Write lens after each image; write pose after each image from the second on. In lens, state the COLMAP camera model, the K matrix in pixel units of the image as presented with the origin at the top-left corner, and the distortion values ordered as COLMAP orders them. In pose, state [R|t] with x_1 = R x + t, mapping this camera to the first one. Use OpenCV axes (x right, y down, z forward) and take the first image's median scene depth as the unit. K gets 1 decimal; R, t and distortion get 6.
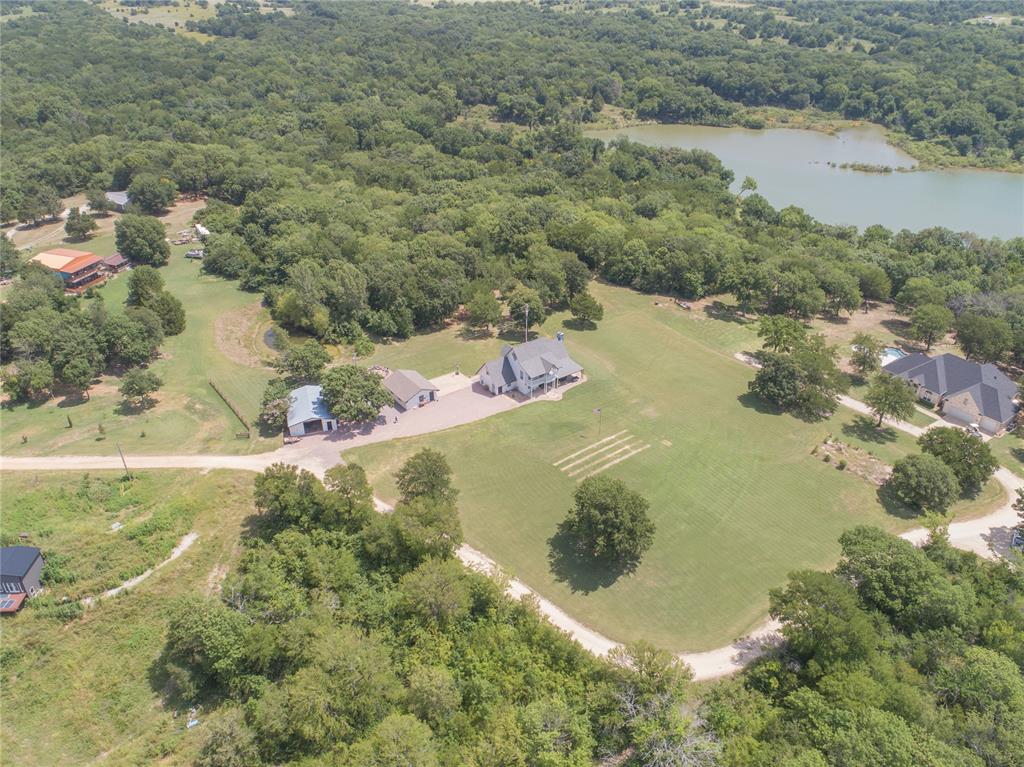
lens RADIAL K [[770.5, 0, 512.0], [0, 770.5, 383.5], [0, 0, 1]] dist [-0.018787, 0.002350]
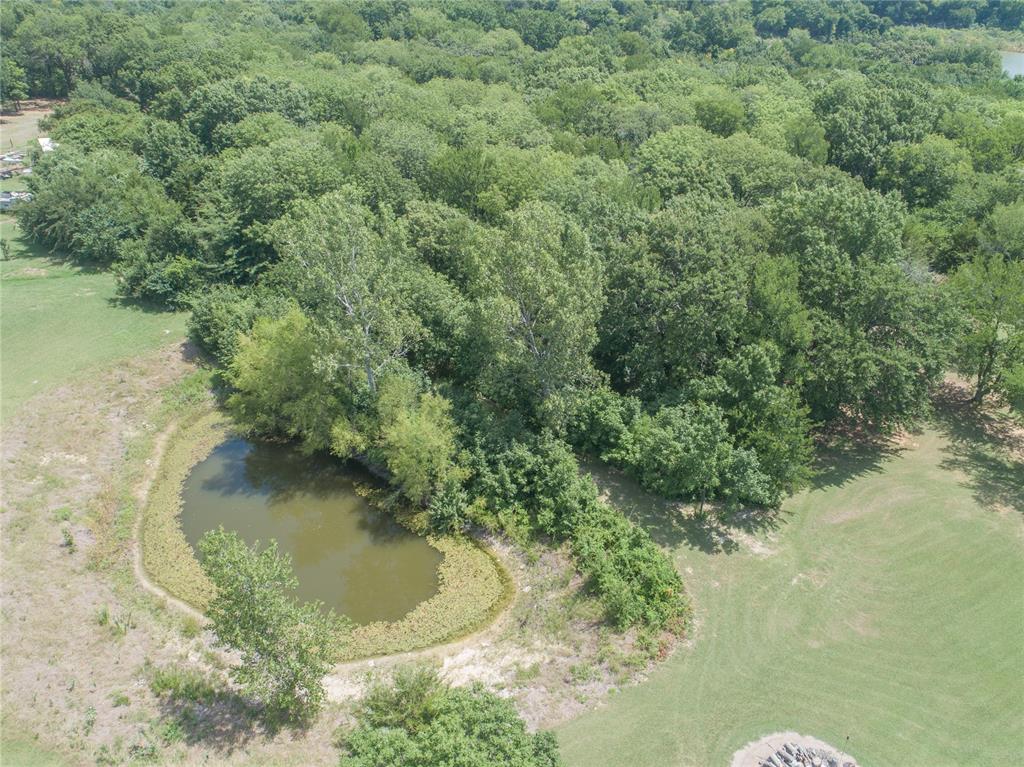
lens RADIAL K [[770.5, 0, 512.0], [0, 770.5, 383.5], [0, 0, 1]] dist [-0.018787, 0.002350]
pose [[0.999308, -0.012978, 0.034860, -0.224055], [0.012366, 0.999767, 0.017710, -0.102076], [-0.035082, -0.017266, 0.999235, 0.750476]]
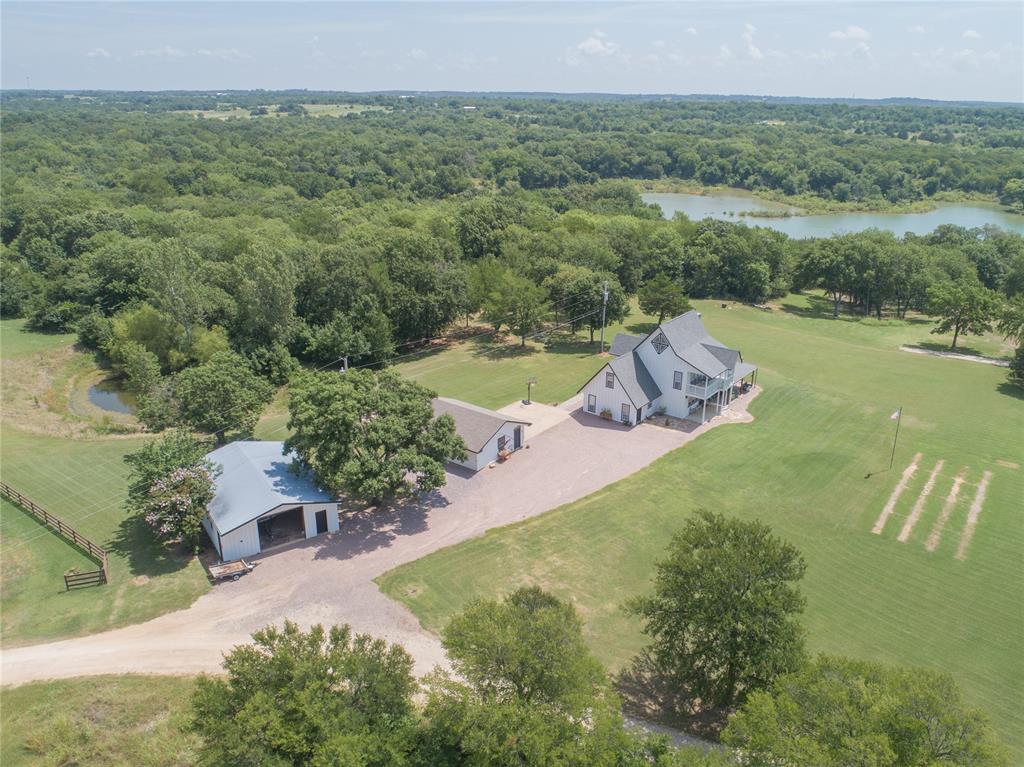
lens RADIAL K [[770.5, 0, 512.0], [0, 770.5, 383.5], [0, 0, 1]] dist [-0.018787, 0.002350]
pose [[0.961323, -0.088295, 0.260887, -0.189089], [0.132076, 0.978992, -0.155343, 0.046907], [-0.241690, 0.183792, 0.952789, 0.460979]]
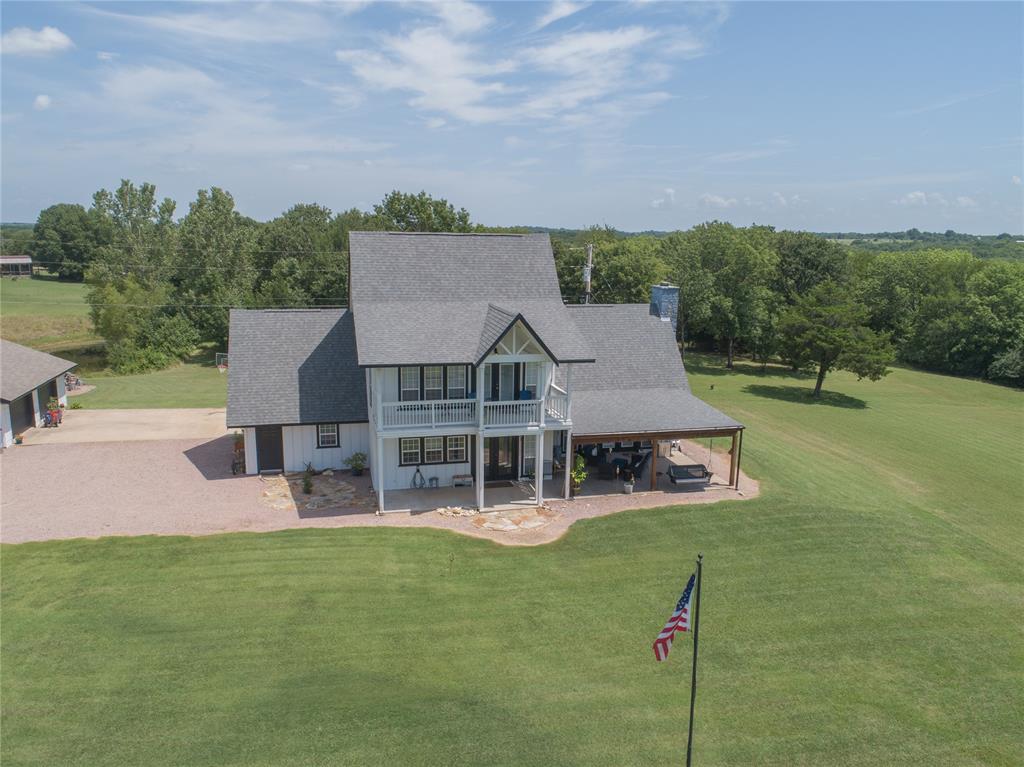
lens RADIAL K [[770.5, 0, 512.0], [0, 770.5, 383.5], [0, 0, 1]] dist [-0.018787, 0.002350]
pose [[0.924406, 0.087306, -0.371284, 0.095473], [-0.208182, 0.931150, -0.299365, 0.032376], [0.319585, 0.354029, 0.878936, 0.717157]]
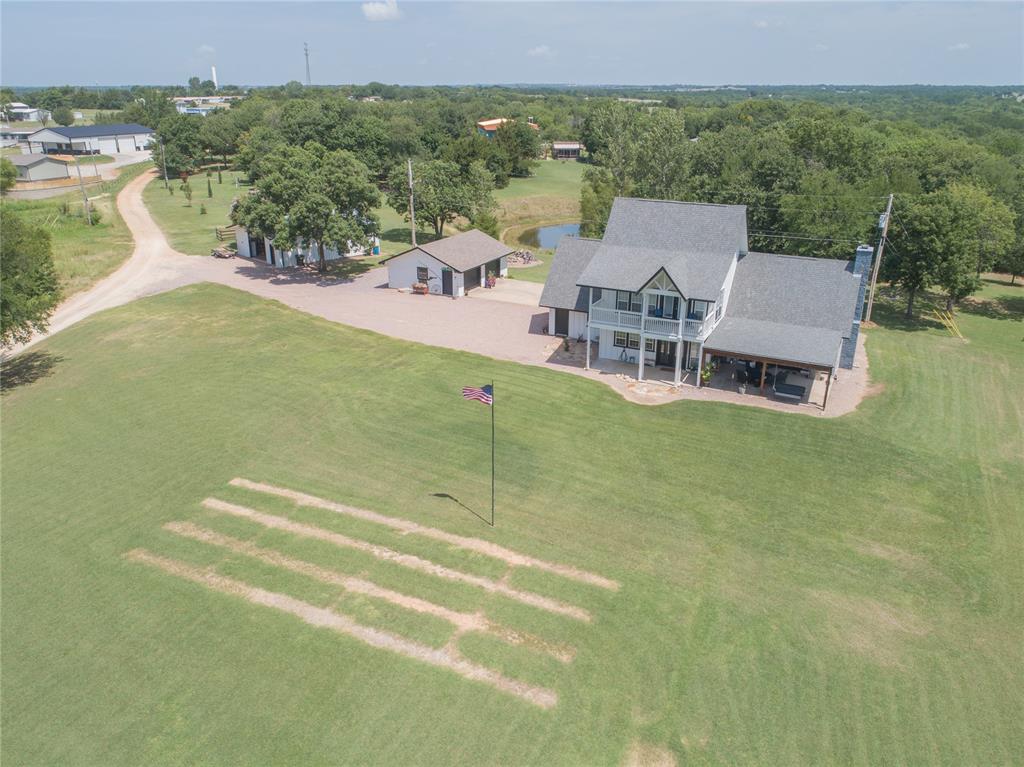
lens RADIAL K [[770.5, 0, 512.0], [0, 770.5, 383.5], [0, 0, 1]] dist [-0.018787, 0.002350]
pose [[0.454376, 0.322785, -0.830272, 0.222322], [-0.458346, 0.883915, 0.092805, 0.008688], [0.763846, 0.338384, 0.549577, 0.688688]]
